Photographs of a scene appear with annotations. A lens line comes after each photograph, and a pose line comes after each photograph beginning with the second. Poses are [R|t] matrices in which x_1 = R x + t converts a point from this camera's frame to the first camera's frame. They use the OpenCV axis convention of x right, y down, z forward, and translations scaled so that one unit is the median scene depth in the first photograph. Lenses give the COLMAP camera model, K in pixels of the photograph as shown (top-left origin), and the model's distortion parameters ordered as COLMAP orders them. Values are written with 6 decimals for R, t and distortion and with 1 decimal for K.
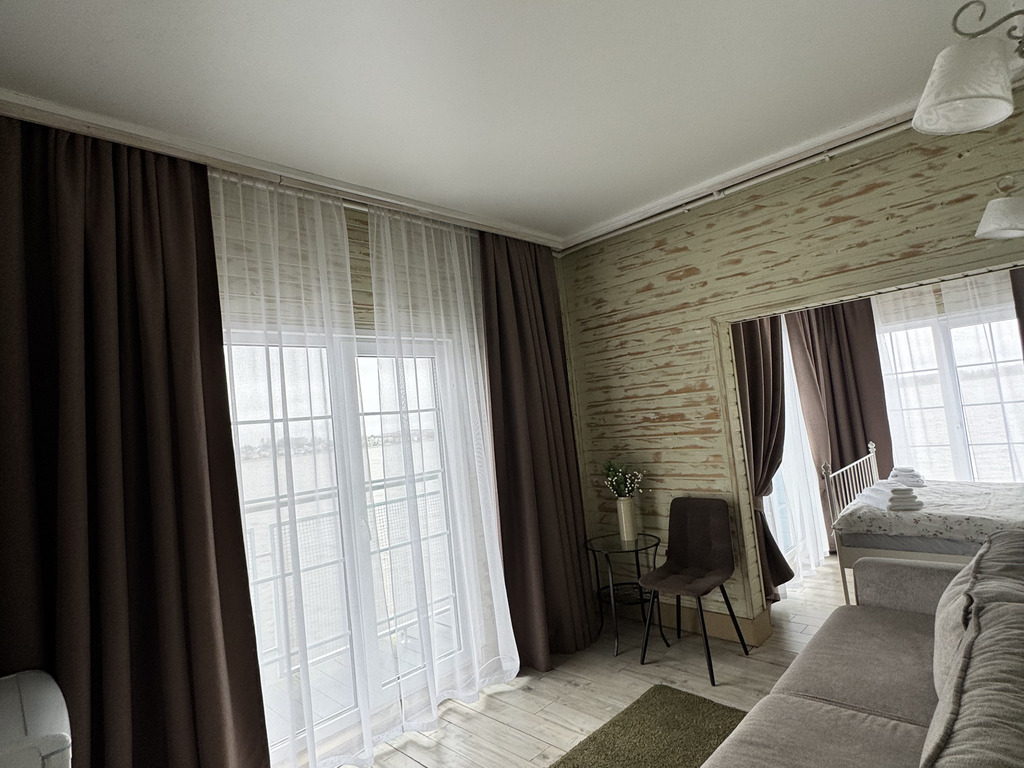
lens RADIAL K [[542.5, 0, 512.0], [0, 542.5, 384.0], [0, 0, 1]] dist [-0.002006, -0.000547]
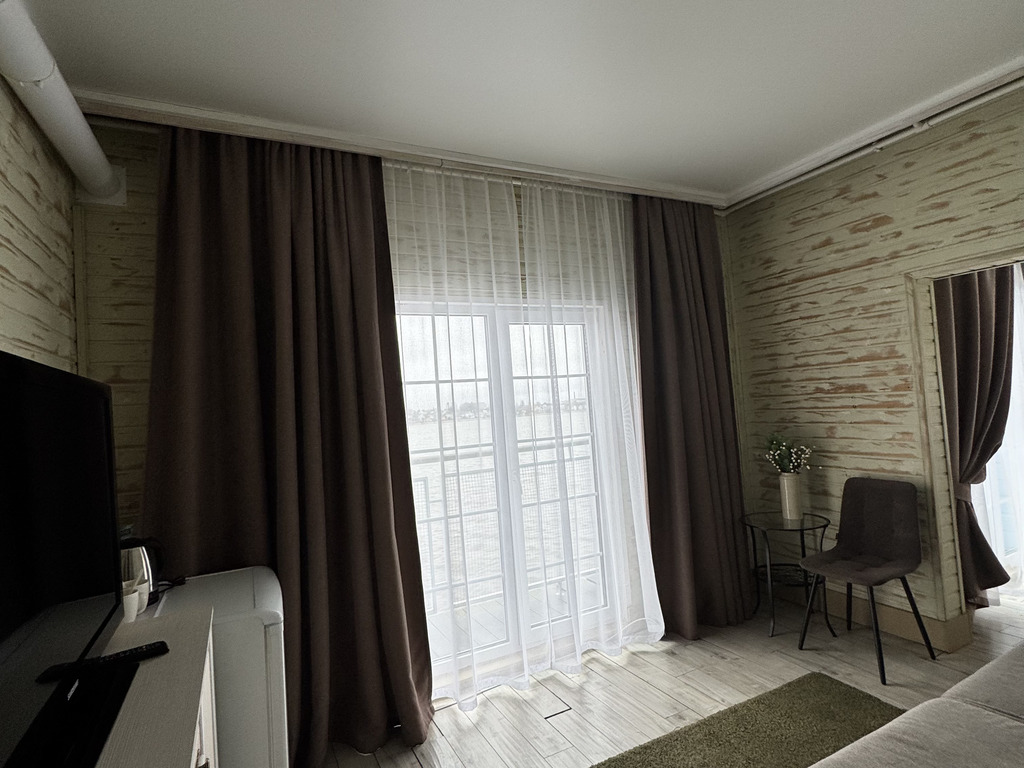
lens RADIAL K [[542.5, 0, 512.0], [0, 542.5, 384.0], [0, 0, 1]] dist [-0.002006, -0.000547]
pose [[0.951676, 0.020652, -0.306408, 0.040945], [-0.003239, 0.998356, 0.057232, 0.005534], [0.307086, -0.053474, 0.950178, -0.019533]]
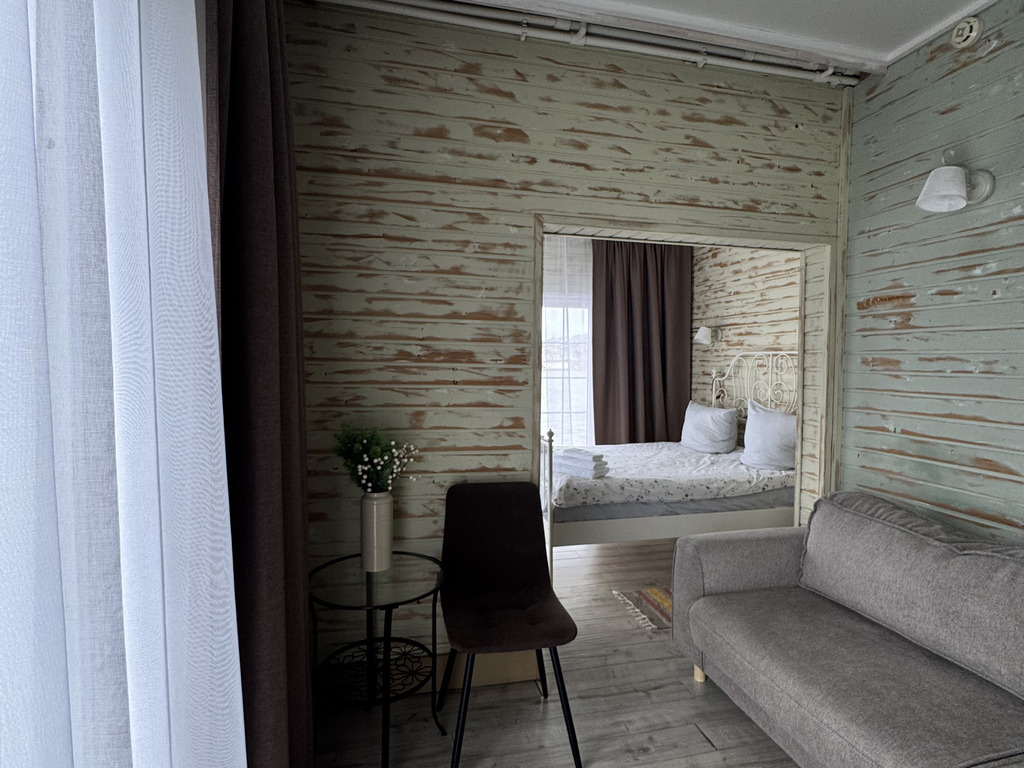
lens RADIAL K [[542.5, 0, 512.0], [0, 542.5, 384.0], [0, 0, 1]] dist [-0.002006, -0.000547]
pose [[0.518948, 0.070494, 0.851894, -0.210210], [-0.119284, 0.992815, -0.009491, 0.098609], [-0.846442, -0.096692, 0.523628, 0.667379]]
